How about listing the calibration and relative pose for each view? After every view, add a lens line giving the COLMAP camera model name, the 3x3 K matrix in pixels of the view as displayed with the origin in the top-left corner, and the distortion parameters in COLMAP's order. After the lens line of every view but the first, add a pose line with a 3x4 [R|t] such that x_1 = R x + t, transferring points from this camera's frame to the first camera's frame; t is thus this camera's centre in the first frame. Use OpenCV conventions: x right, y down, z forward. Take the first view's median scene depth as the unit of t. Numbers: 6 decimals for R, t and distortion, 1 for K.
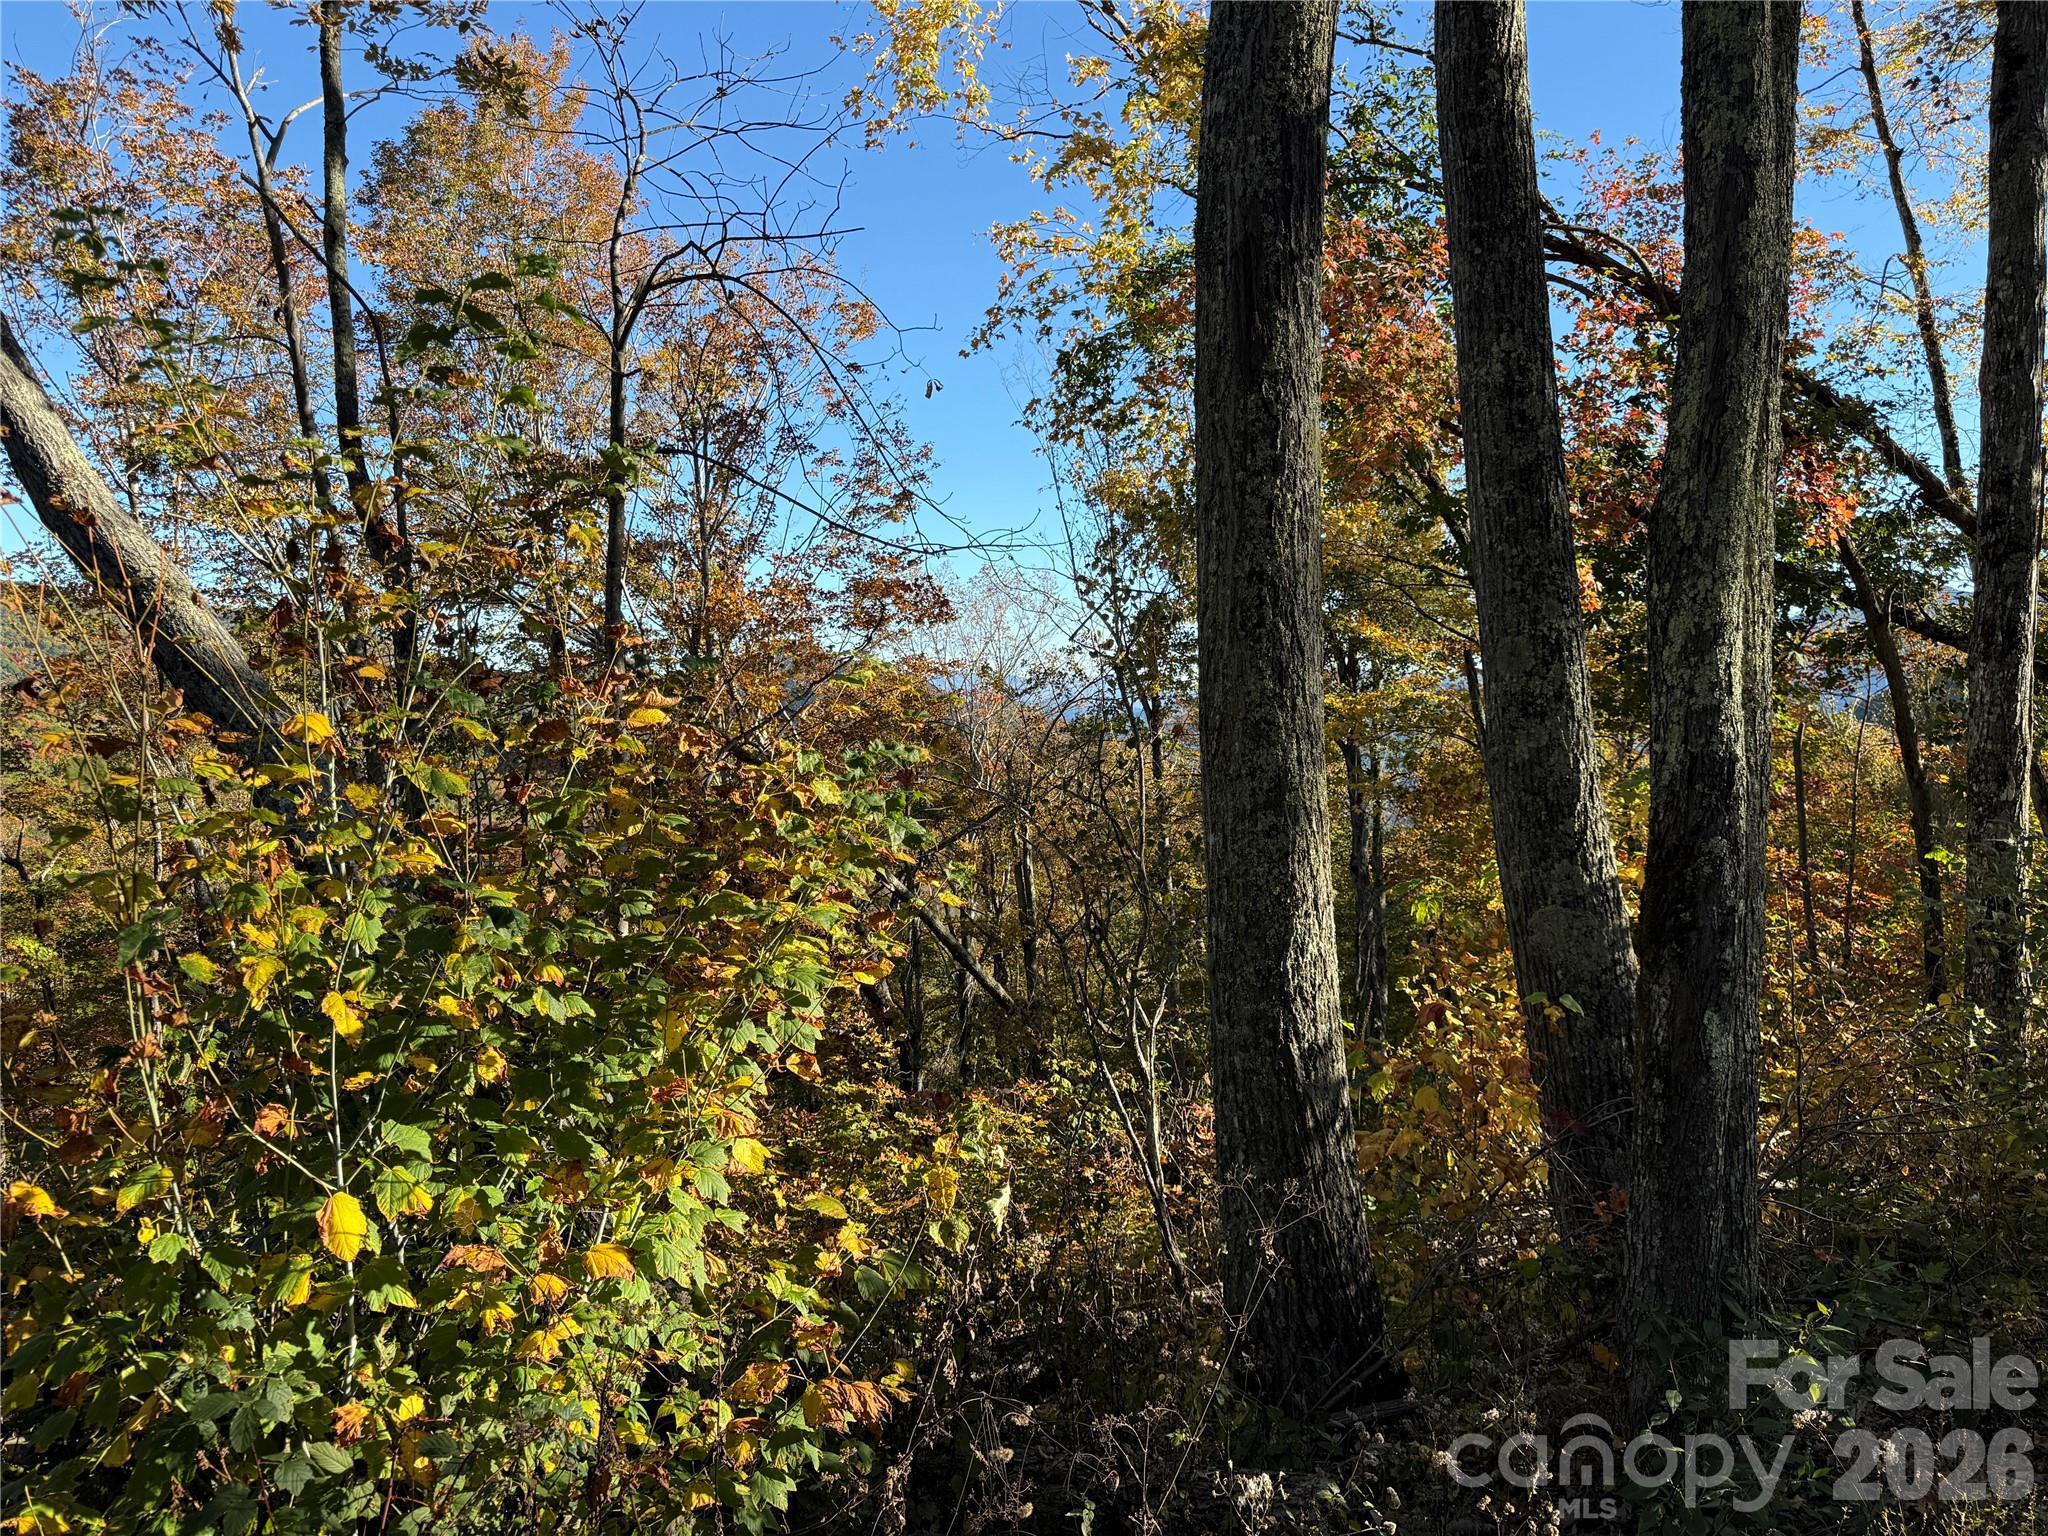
lens RADIAL K [[1439.7, 0, 1024.0], [0, 1439.7, 768.0], [0, 0, 1]] dist [0.102685, -0.145021]
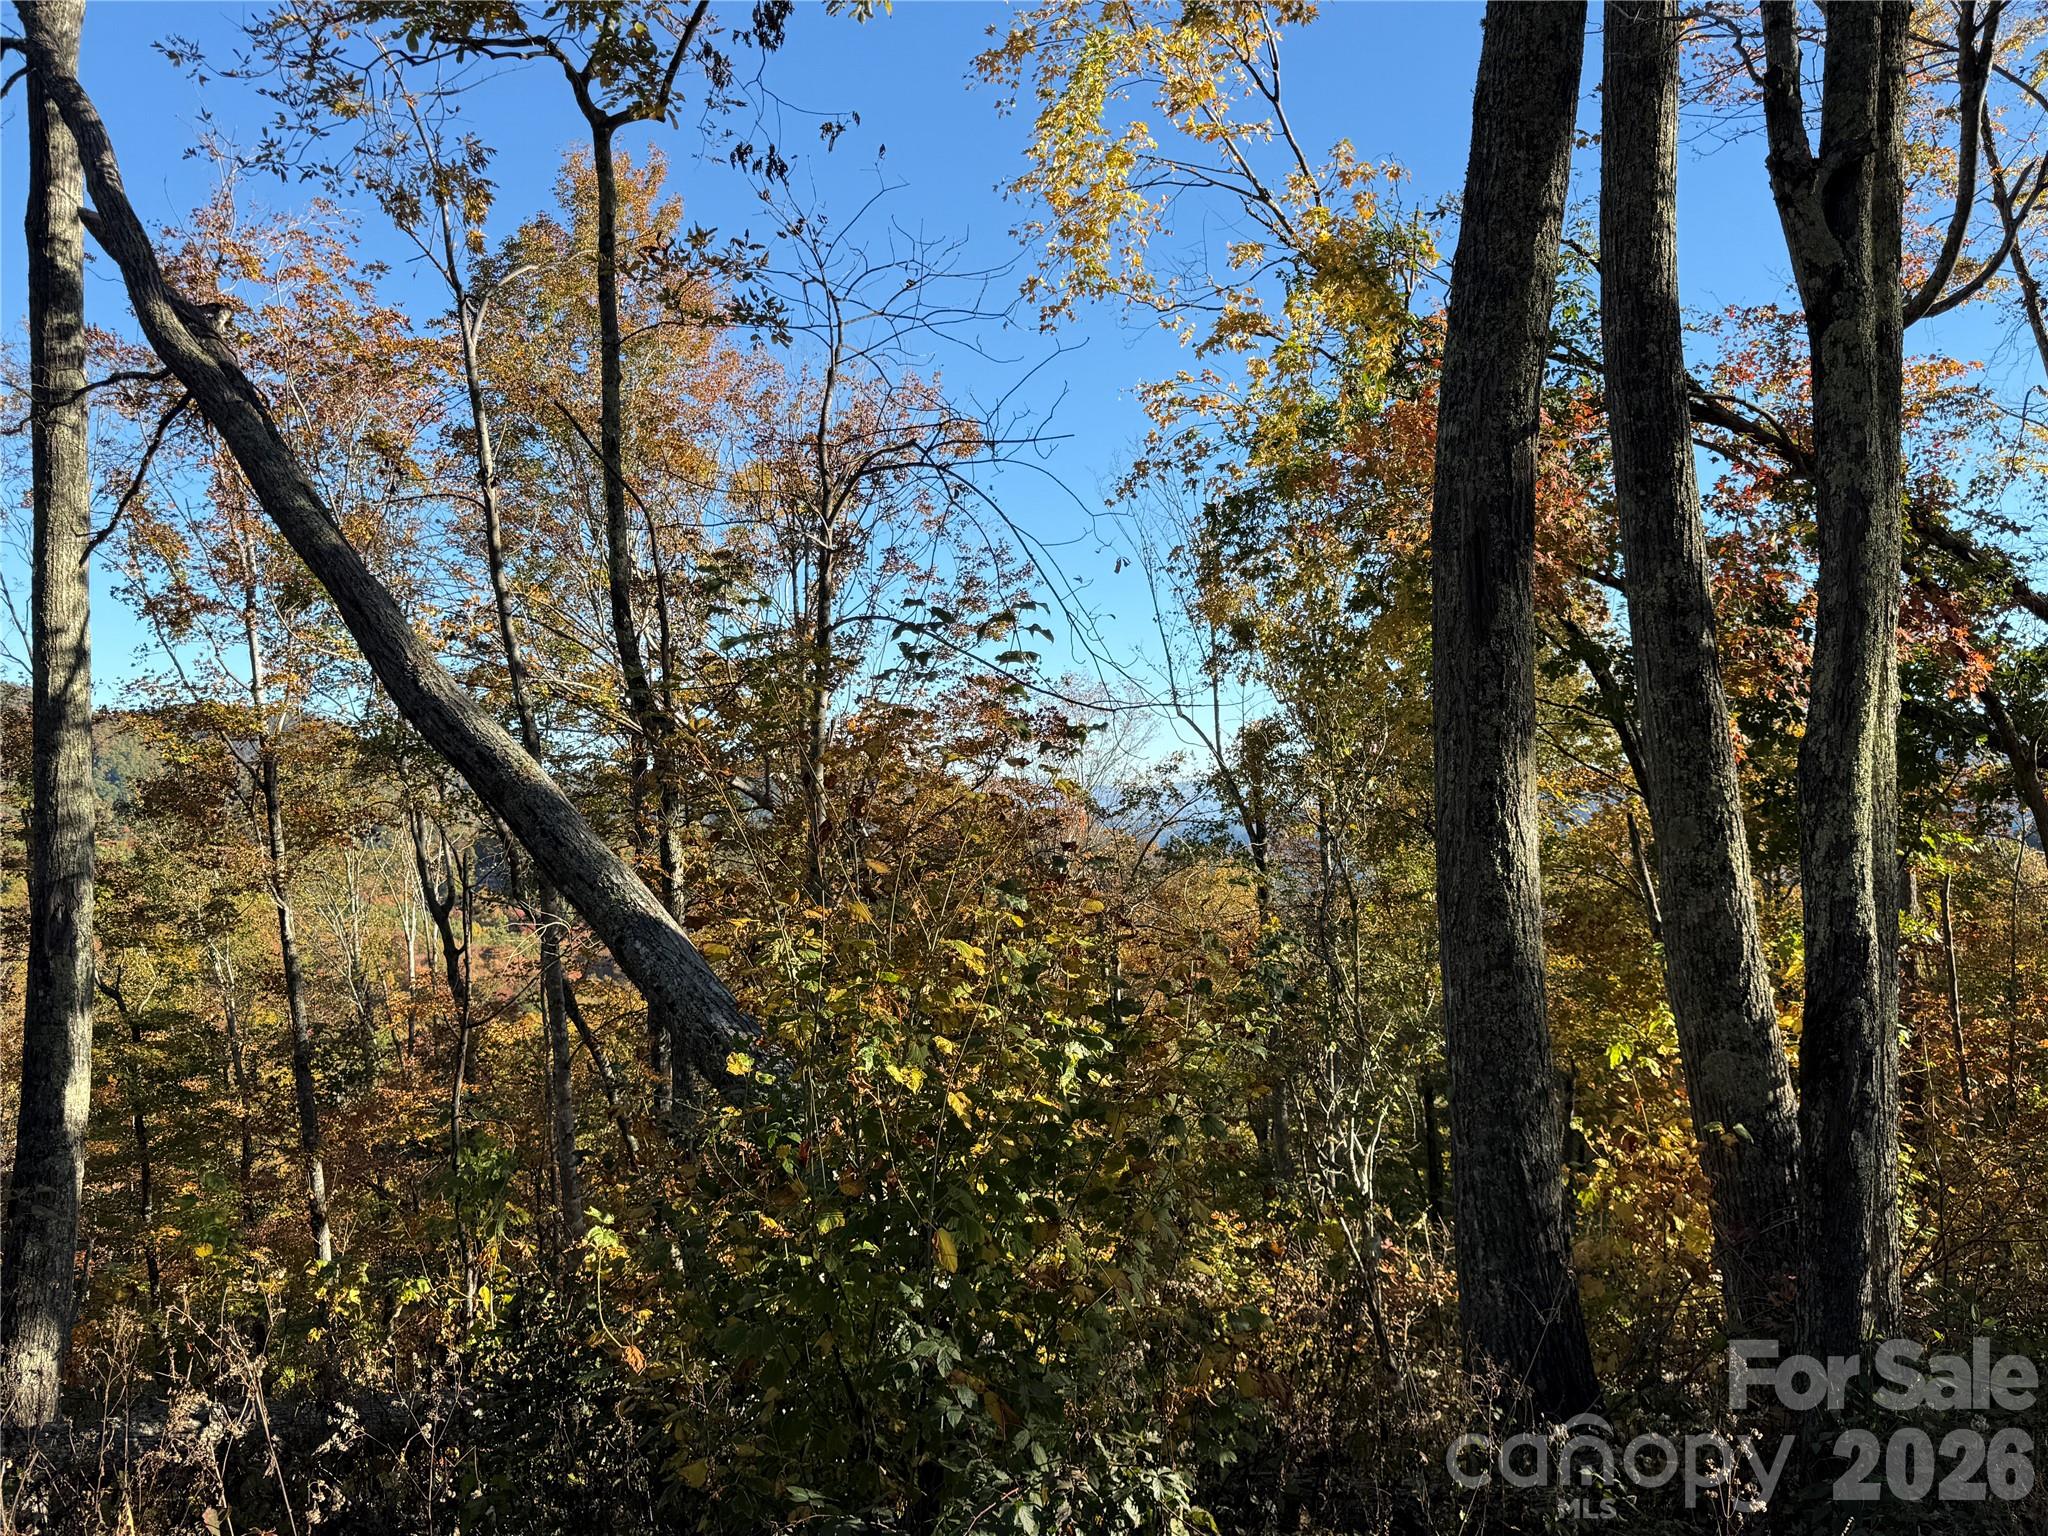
lens RADIAL K [[1631.1, 0, 1024.0], [0, 1631.1, 768.0], [0, 0, 1]] dist [0.129116, -0.215788]
pose [[0.999536, 0.005500, -0.029961, -0.069540], [-0.007639, 0.997392, -0.071771, -0.013446], [0.029488, 0.071966, 0.996971, -0.158464]]
